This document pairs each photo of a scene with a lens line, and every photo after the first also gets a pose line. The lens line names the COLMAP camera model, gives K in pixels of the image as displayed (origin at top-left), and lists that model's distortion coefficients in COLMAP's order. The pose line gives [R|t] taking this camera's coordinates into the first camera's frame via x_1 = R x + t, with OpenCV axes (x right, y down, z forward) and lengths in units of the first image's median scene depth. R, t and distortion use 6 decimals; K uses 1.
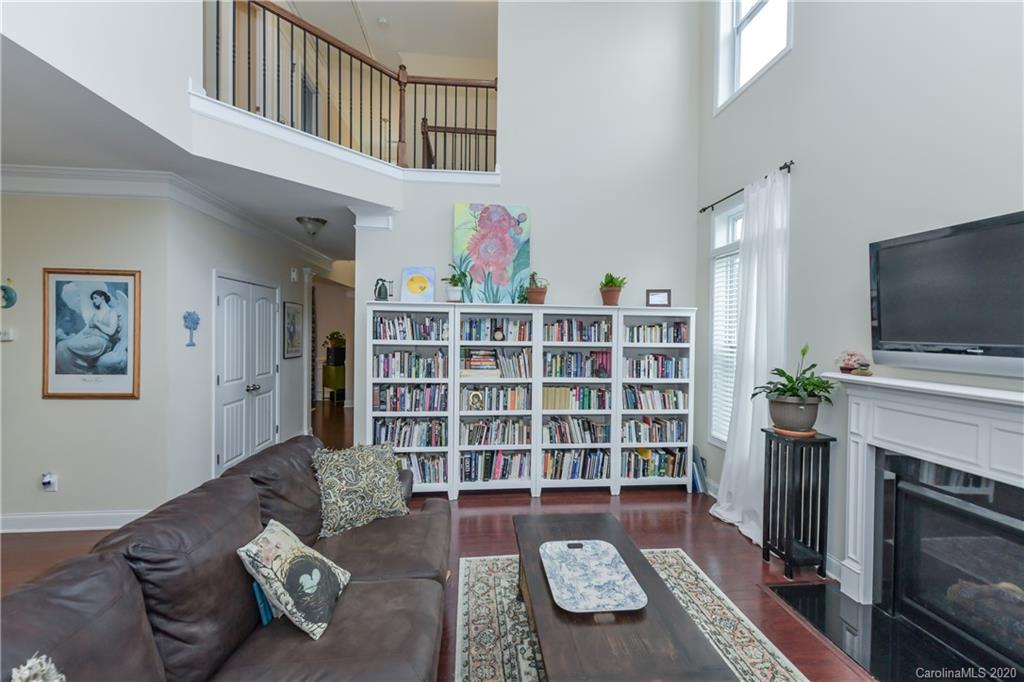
lens RADIAL K [[422.4, 0, 513.1], [0, 422.4, 338.0], [0, 0, 1]] dist [0.000209, -0.001910]
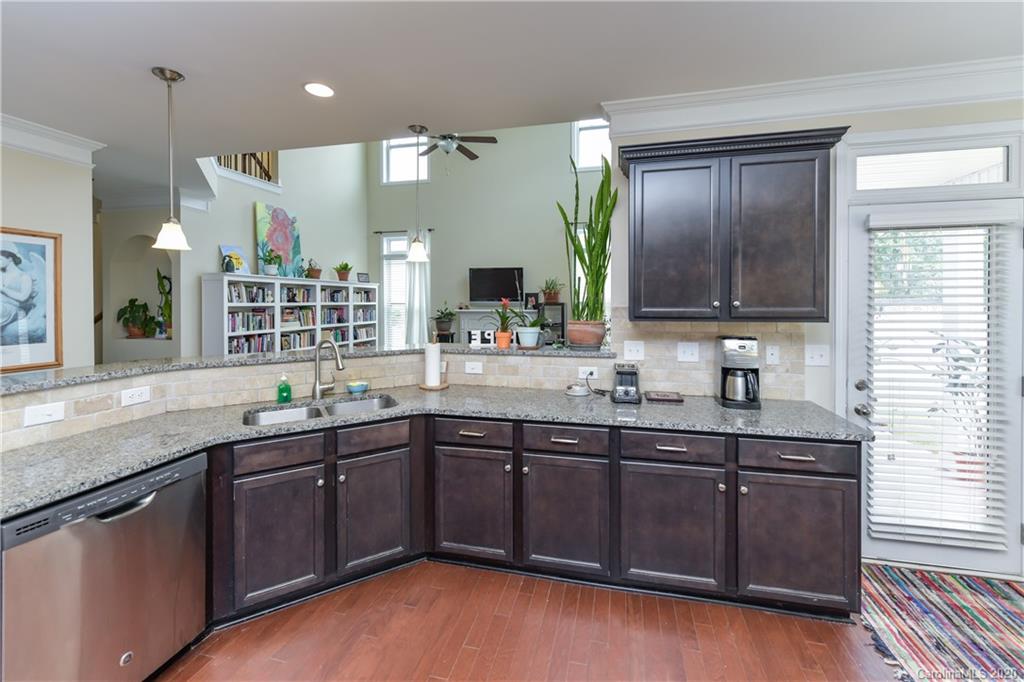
lens RADIAL K [[409.7, 0, 530.0], [0, 409.7, 308.4], [0, 0, 1]] dist [0.009646, -0.002716]
pose [[0.303428, -0.030272, 0.952373, -1.179204], [0.016620, 0.999511, 0.026475, 0.003121], [-0.952709, 0.007795, 0.303783, -0.245200]]
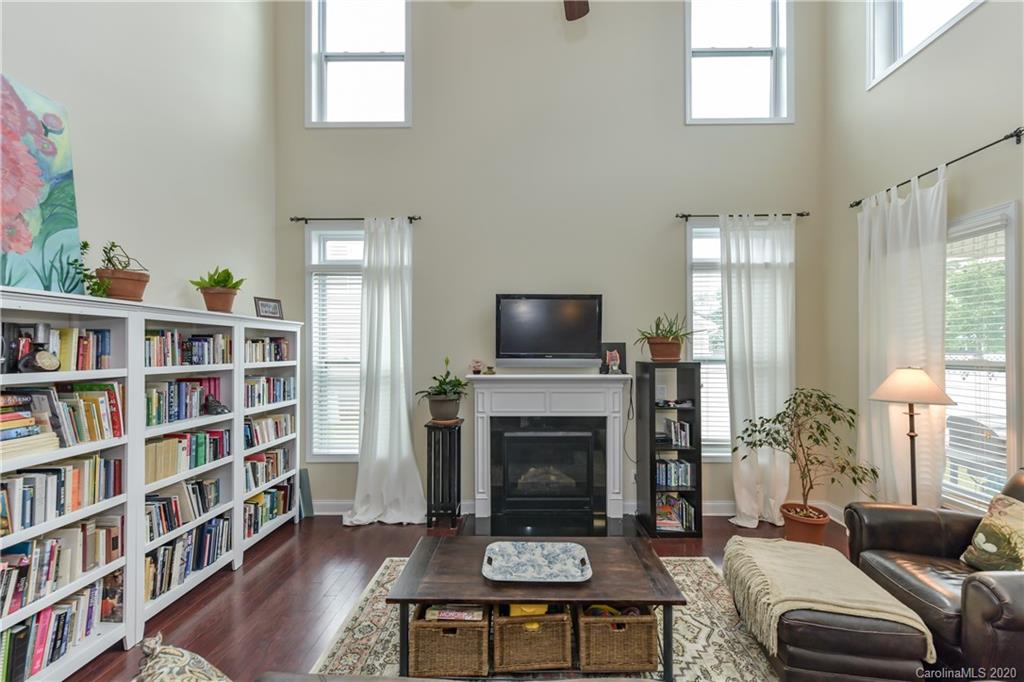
lens RADIAL K [[409.7, 0, 521.8], [0, 409.7, 348.2], [0, 0, 1]] dist [0.009646, -0.002716]
pose [[0.109676, -0.008991, 0.993927, -0.428685], [0.018655, 0.999802, 0.006986, -0.012310], [-0.993792, 0.017776, 0.109822, 0.420649]]
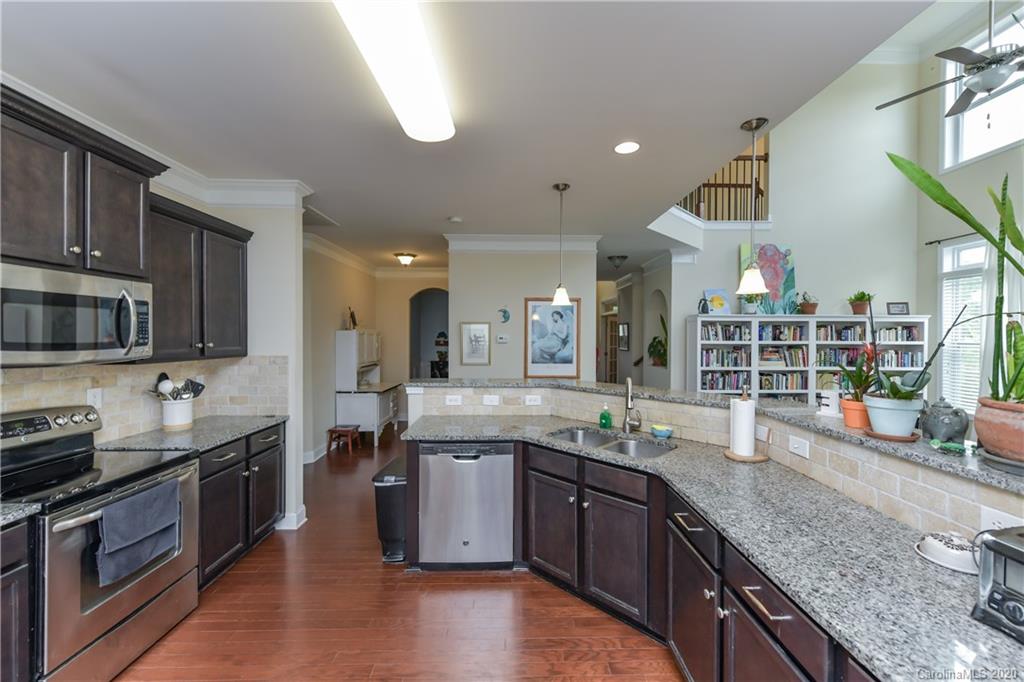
lens RADIAL K [[409.7, 0, 520.4], [0, 409.7, 336.6], [0, 0, 1]] dist [0.009646, -0.002716]
pose [[0.997377, -0.010176, -0.071656, -0.806642], [0.009427, 0.999897, -0.010788, -0.000560], [0.071759, 0.010084, 0.997371, -0.436472]]
